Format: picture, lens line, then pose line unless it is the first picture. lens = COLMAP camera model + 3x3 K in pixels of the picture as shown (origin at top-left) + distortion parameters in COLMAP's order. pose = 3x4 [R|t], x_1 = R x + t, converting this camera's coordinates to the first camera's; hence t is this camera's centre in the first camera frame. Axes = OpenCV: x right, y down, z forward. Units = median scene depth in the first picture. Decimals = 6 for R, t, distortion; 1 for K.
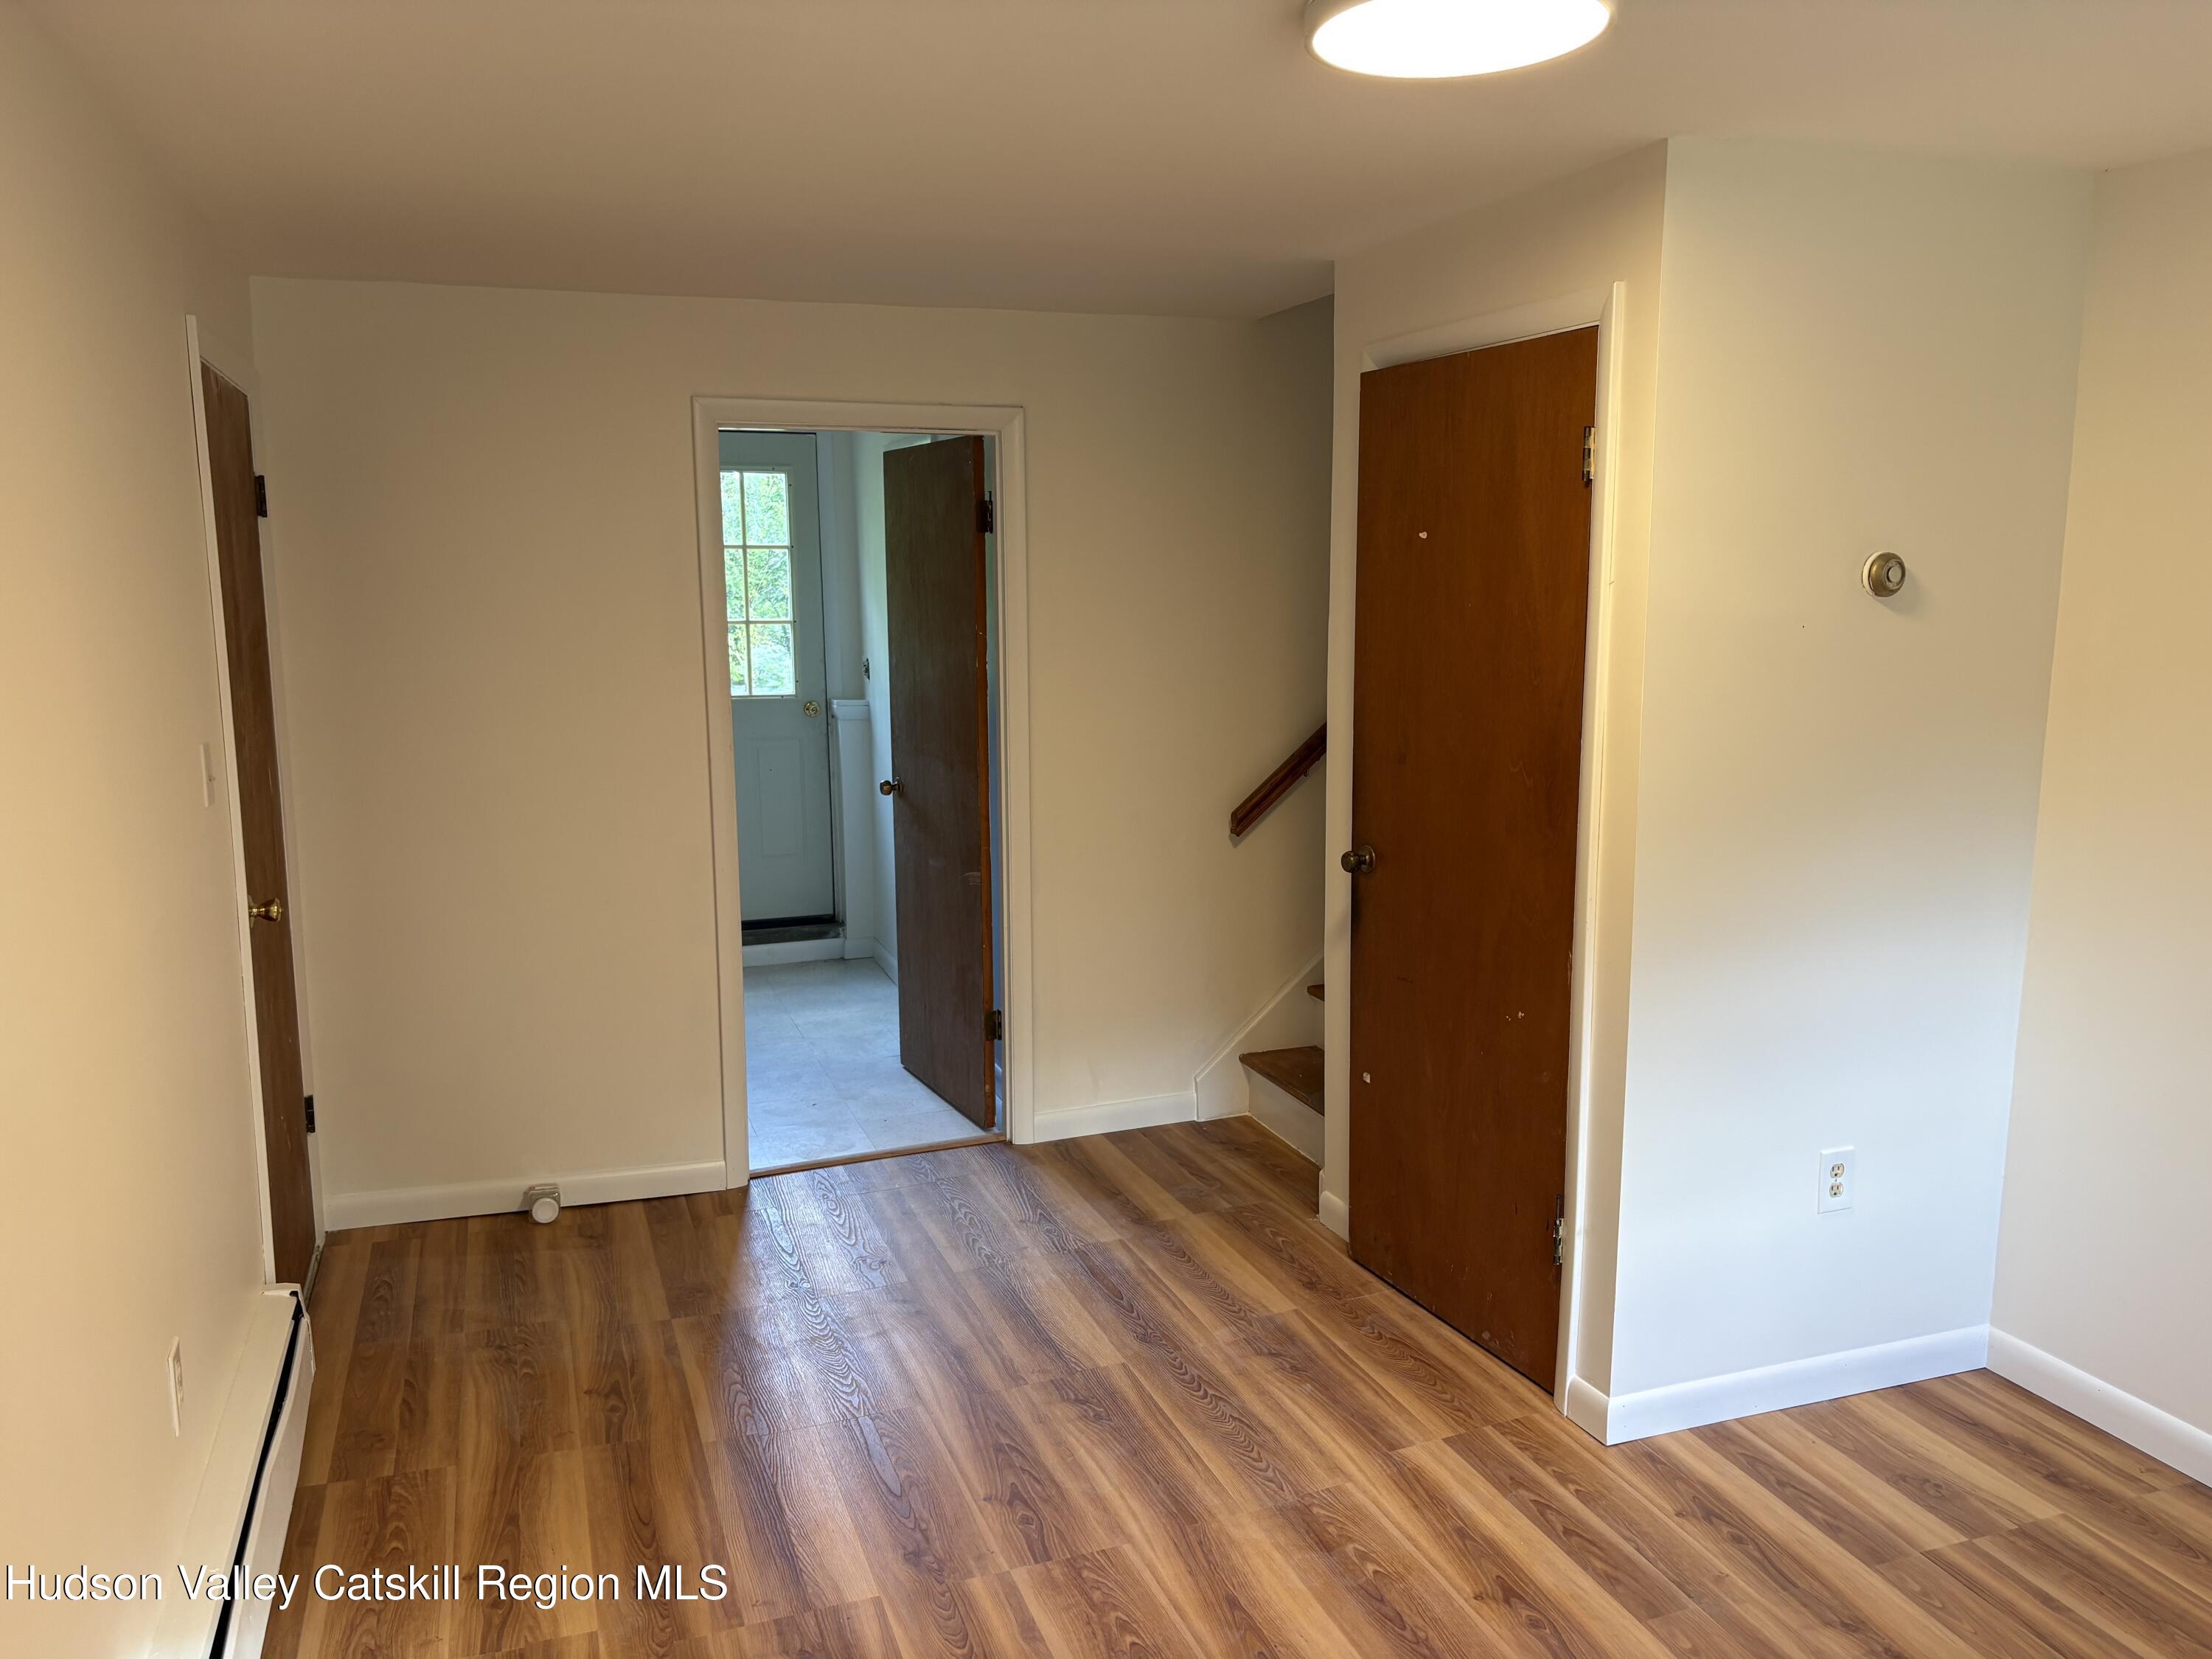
lens RADIAL K [[1682.4, 0, 1106.0], [0, 1682.4, 829.5], [0, 0, 1]] dist [0.000149, 0.000744]
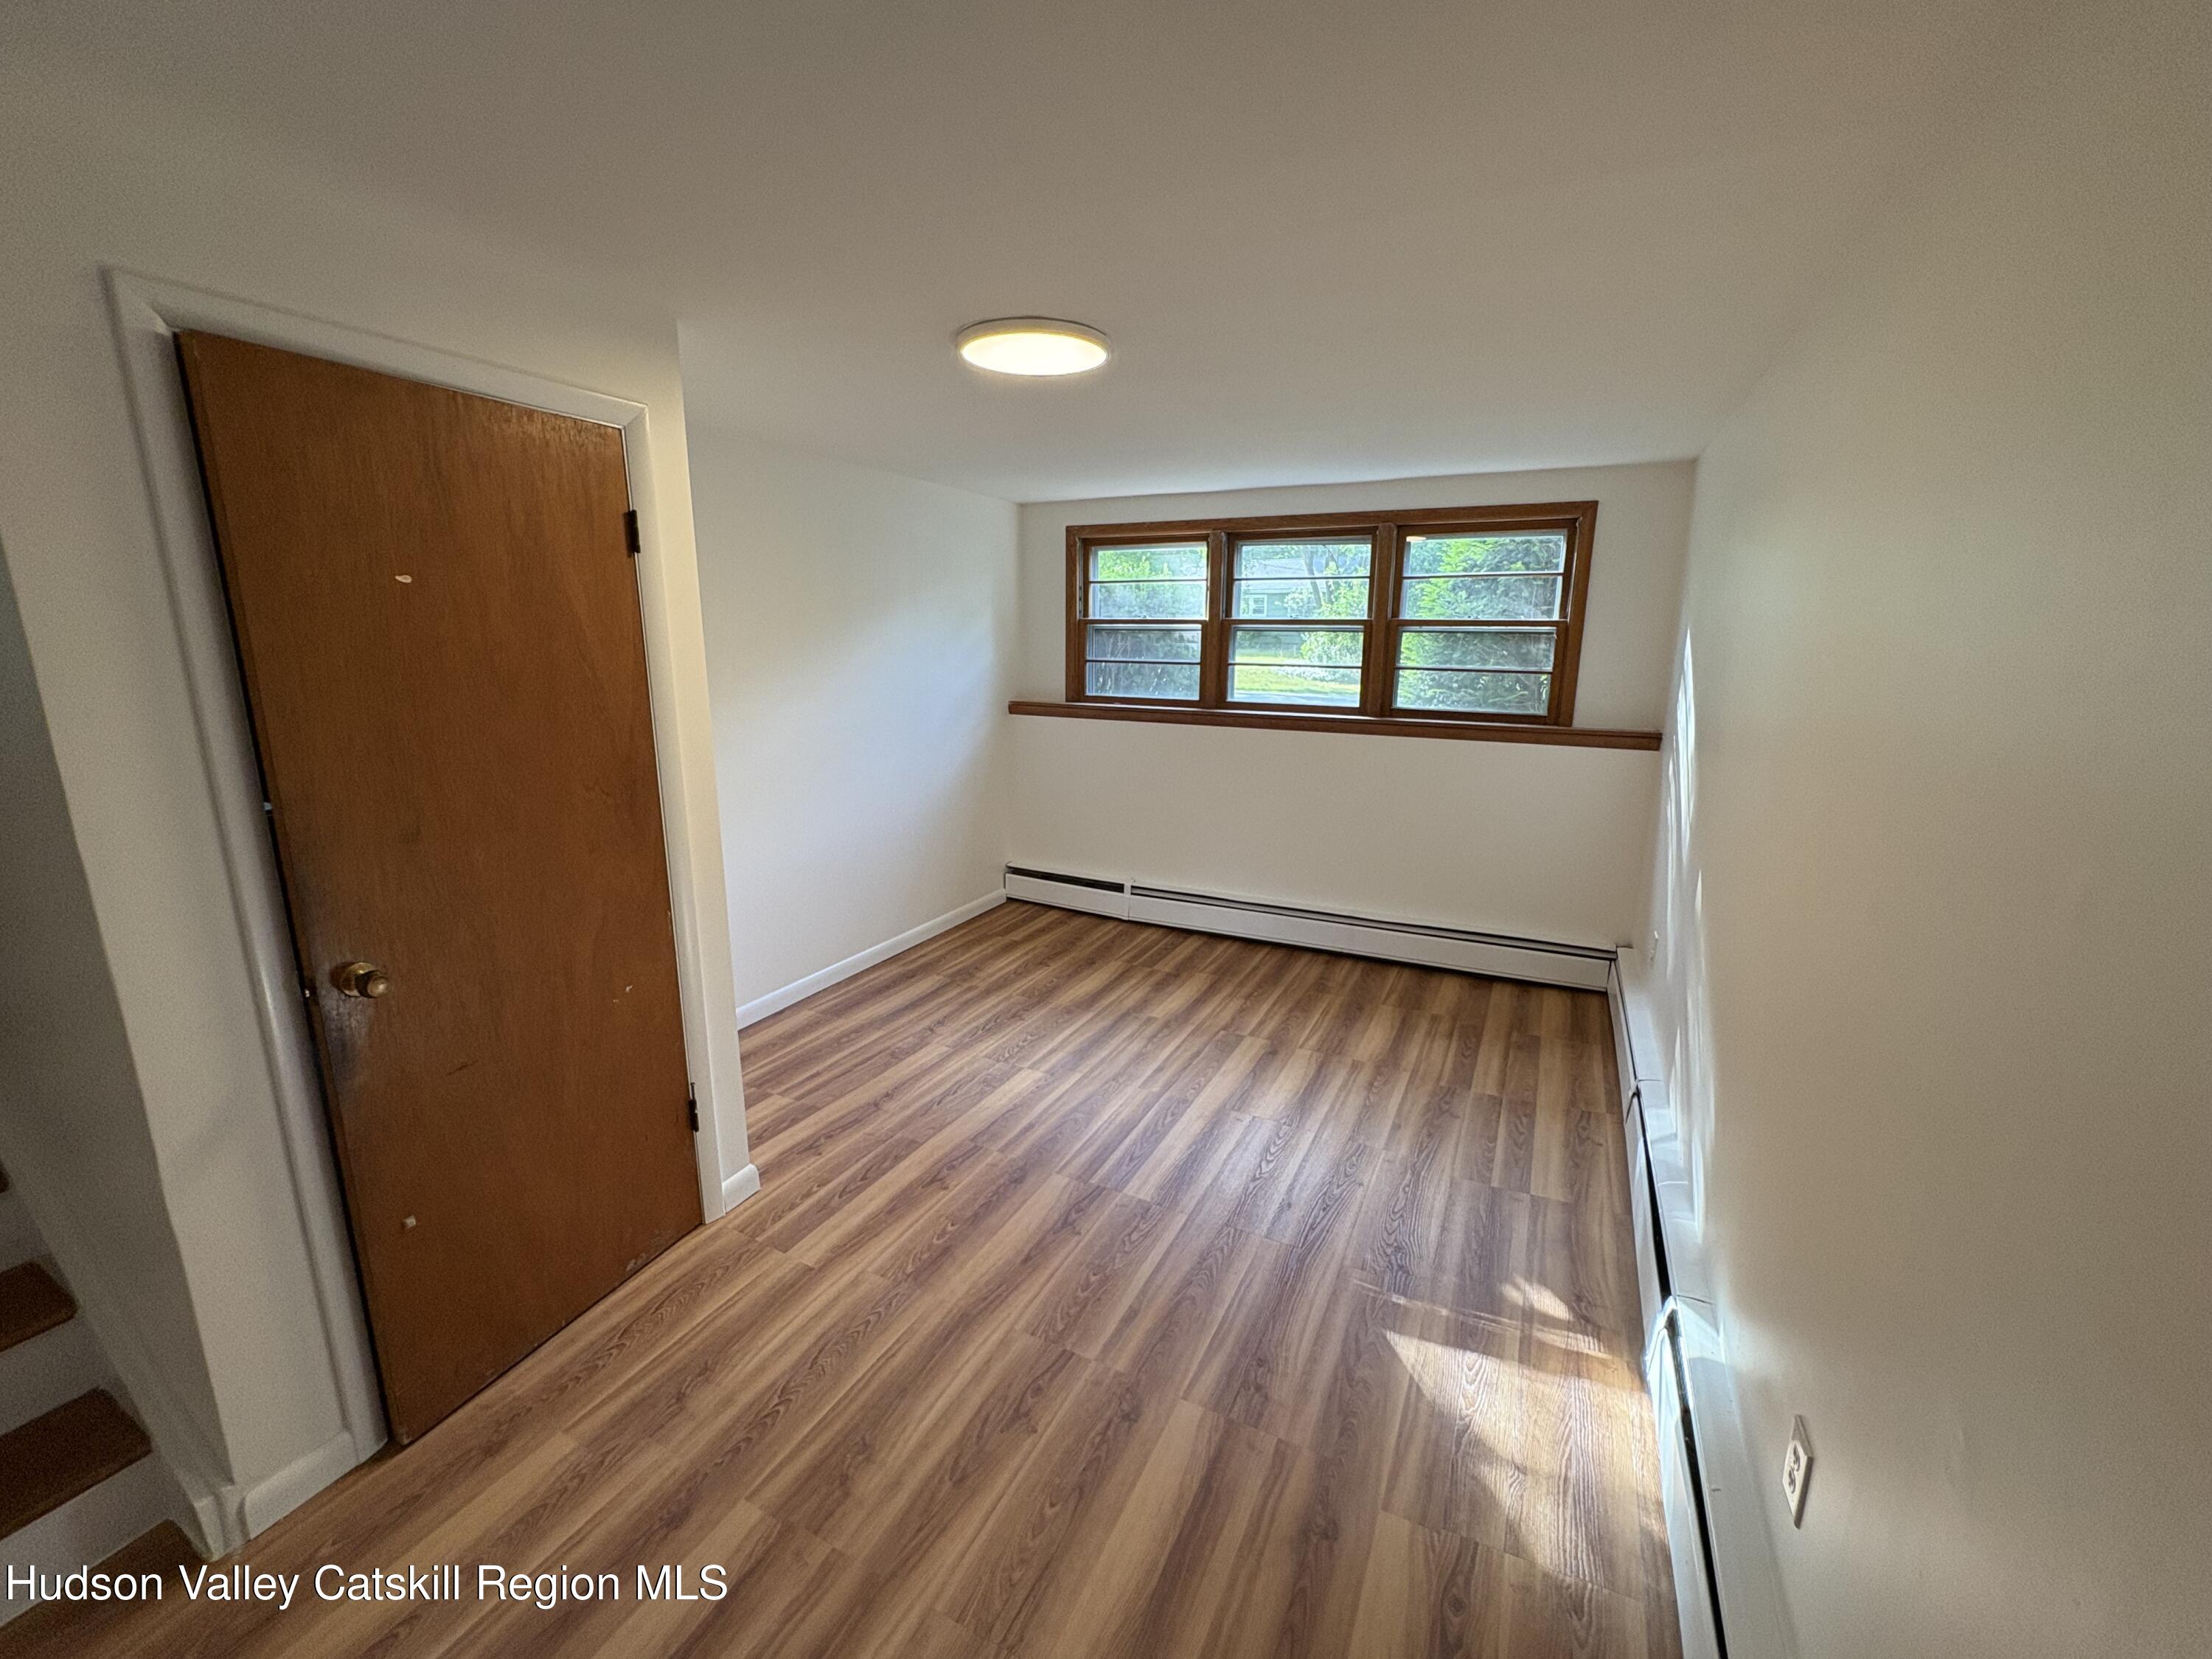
lens RADIAL K [[898.3, 0, 1114.2], [0, 898.3, 820.2], [0, 0, 1]] dist [0.011709, -0.000016]
pose [[-0.691489, -0.152002, 0.706214, -0.490754], [0.103776, 0.946570, 0.305347, -0.188583], [-0.714894, 0.284432, -0.638768, 1.251867]]
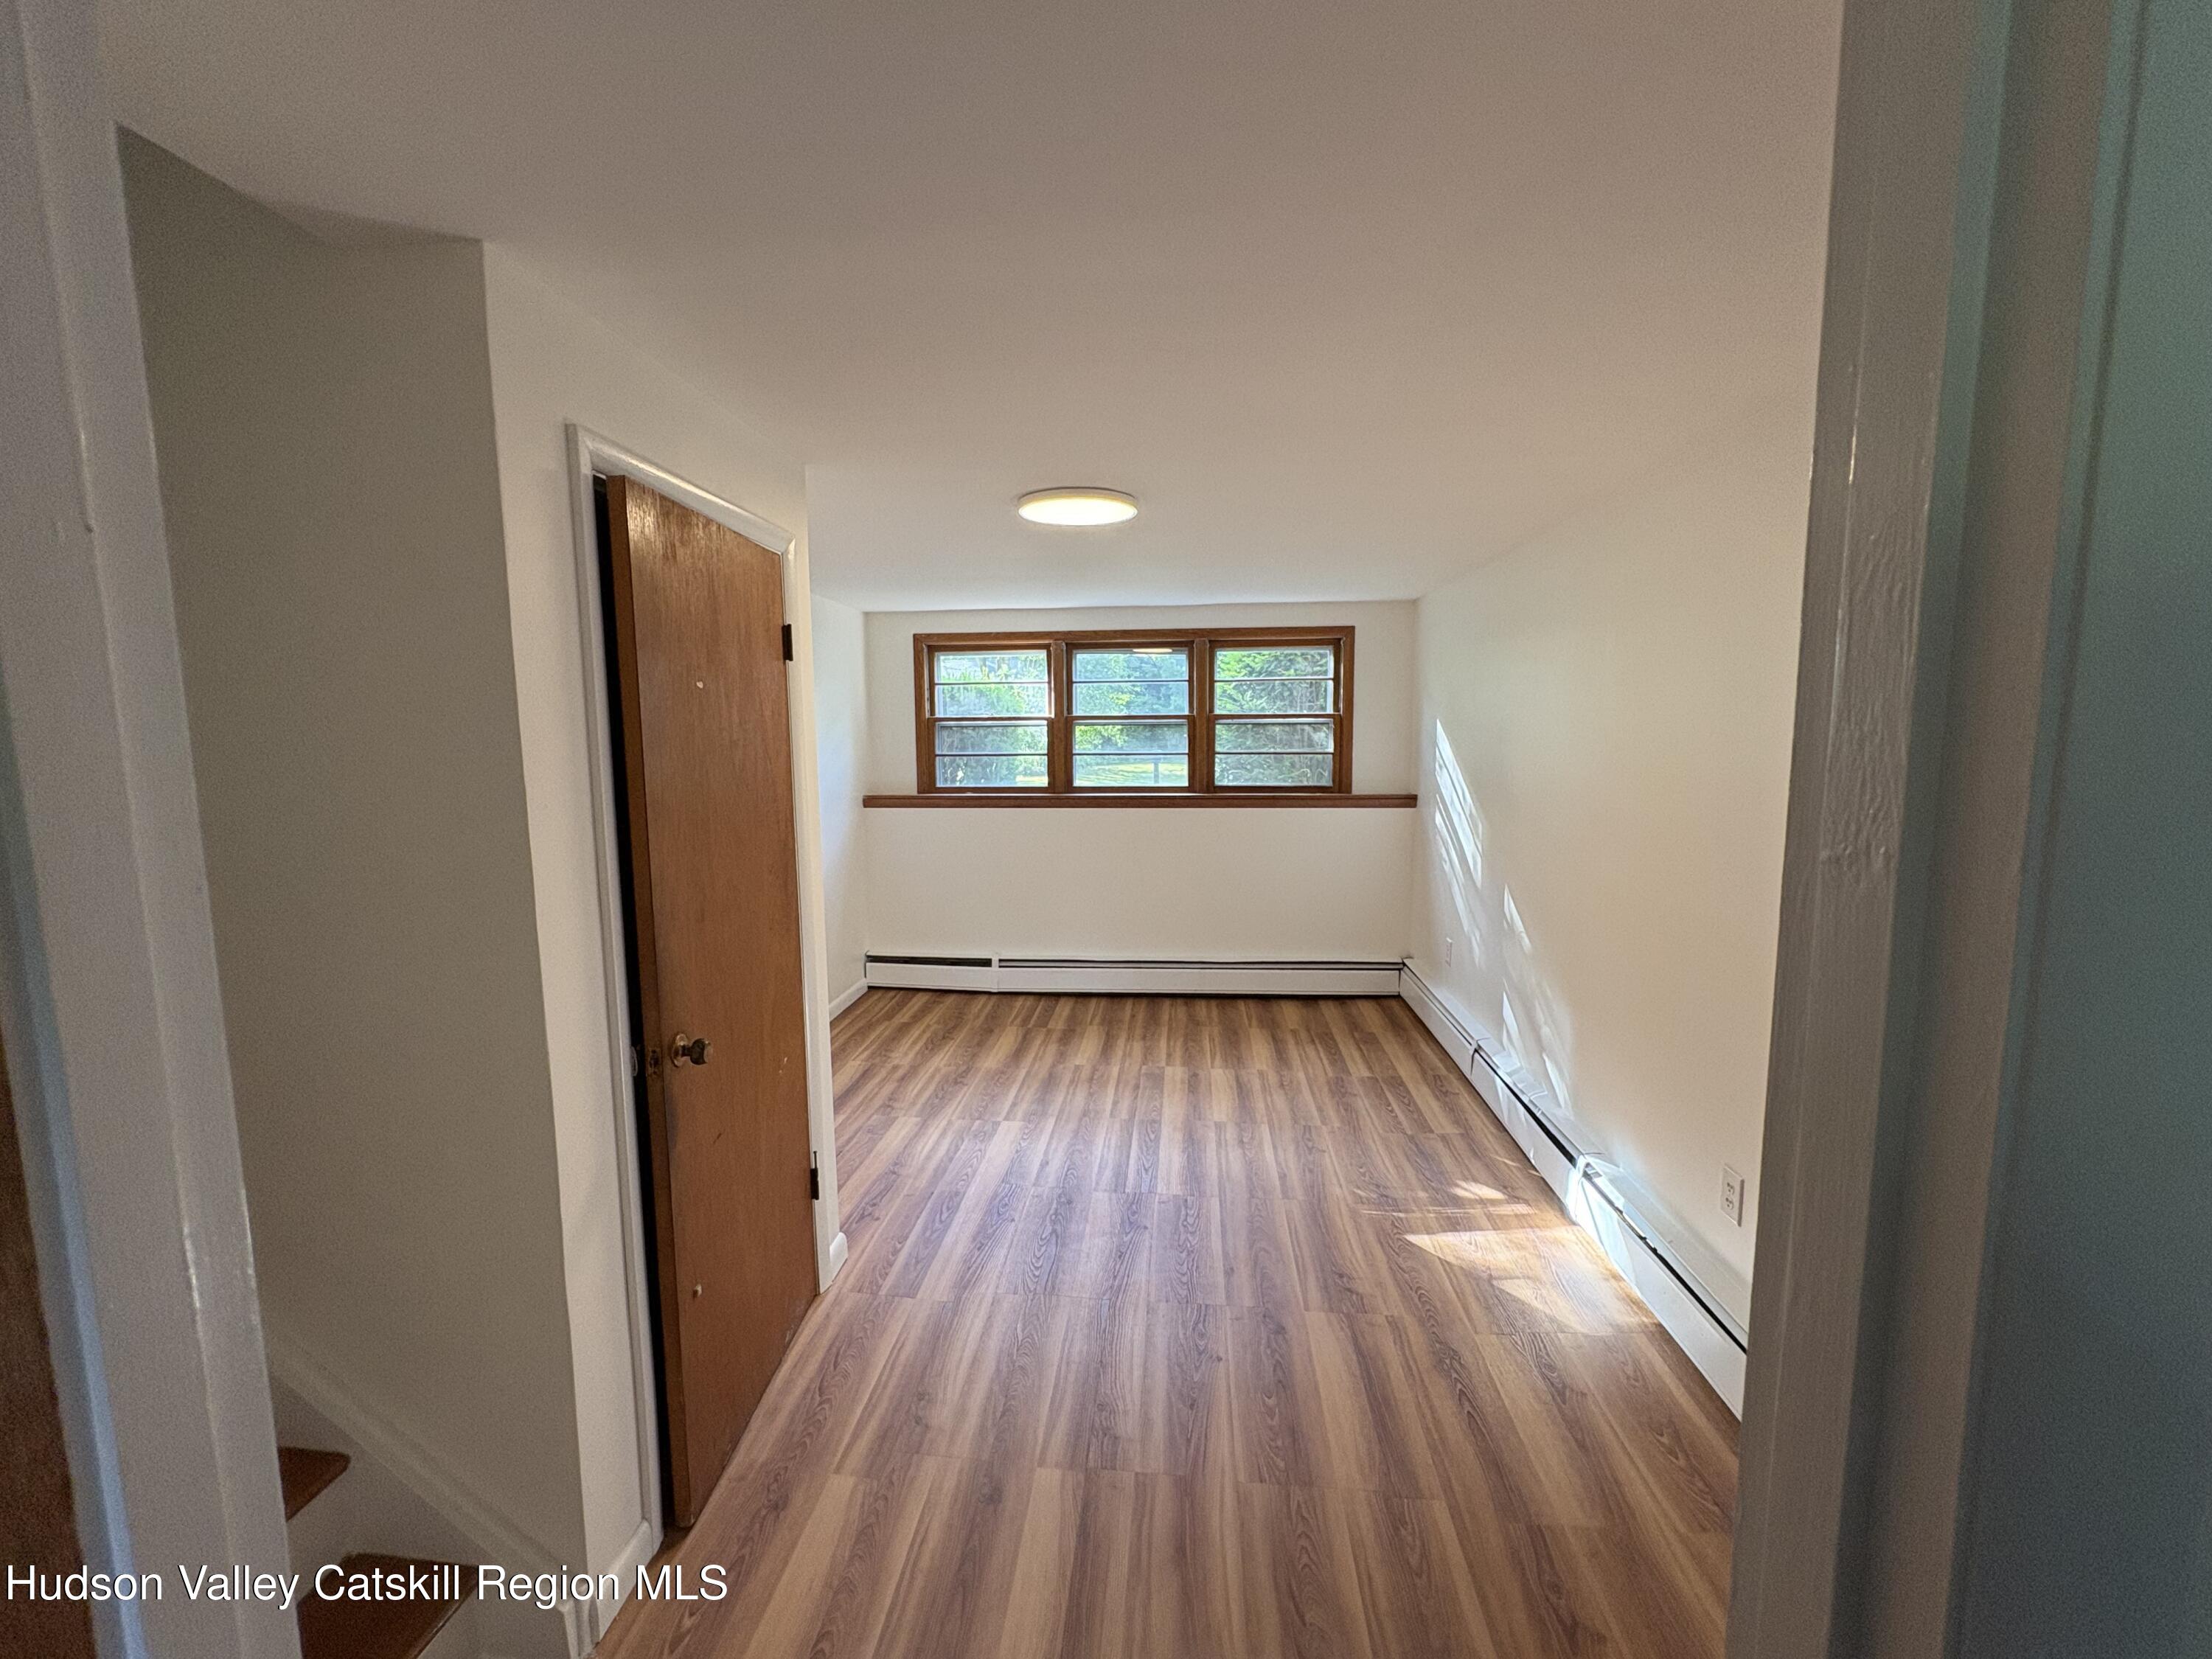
lens RADIAL K [[889.6, 0, 1106.0], [0, 889.6, 829.5], [0, 0, 1]] dist [-0.014838, 0.024602]
pose [[-0.903242, -0.037315, 0.427506, -0.293765], [0.077087, 0.965898, 0.247181, -0.237660], [-0.422151, 0.256219, -0.869563, 1.601804]]
